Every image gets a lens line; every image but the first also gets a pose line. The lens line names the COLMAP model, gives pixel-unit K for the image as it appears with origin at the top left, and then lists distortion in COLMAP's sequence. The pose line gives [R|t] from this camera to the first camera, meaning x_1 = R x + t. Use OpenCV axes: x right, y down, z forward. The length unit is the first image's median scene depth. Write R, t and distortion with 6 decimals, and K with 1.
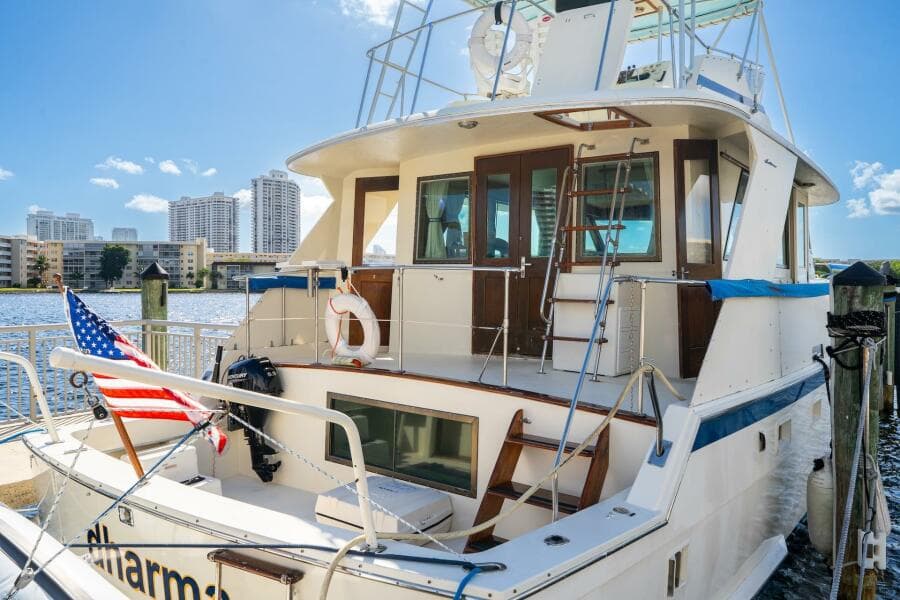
lens RADIAL K [[674.4, 0, 450.0], [0, 674.4, 300.0], [0, 0, 1]] dist [0.001149, 0.000198]
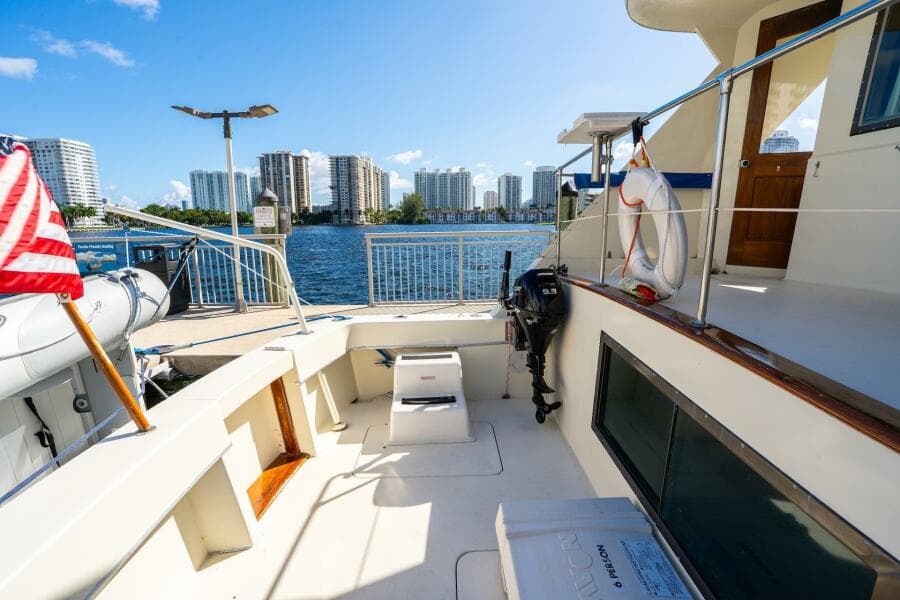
lens RADIAL K [[421.3, 0, 450.0], [0, 421.3, 300.0], [0, 0, 1]] dist [-0.042548, 0.000752]
pose [[0.611222, 0.143124, -0.778411, 0.030178], [-0.017631, 0.985731, 0.167399, 0.042177], [0.791263, -0.088594, 0.605024, 0.619560]]
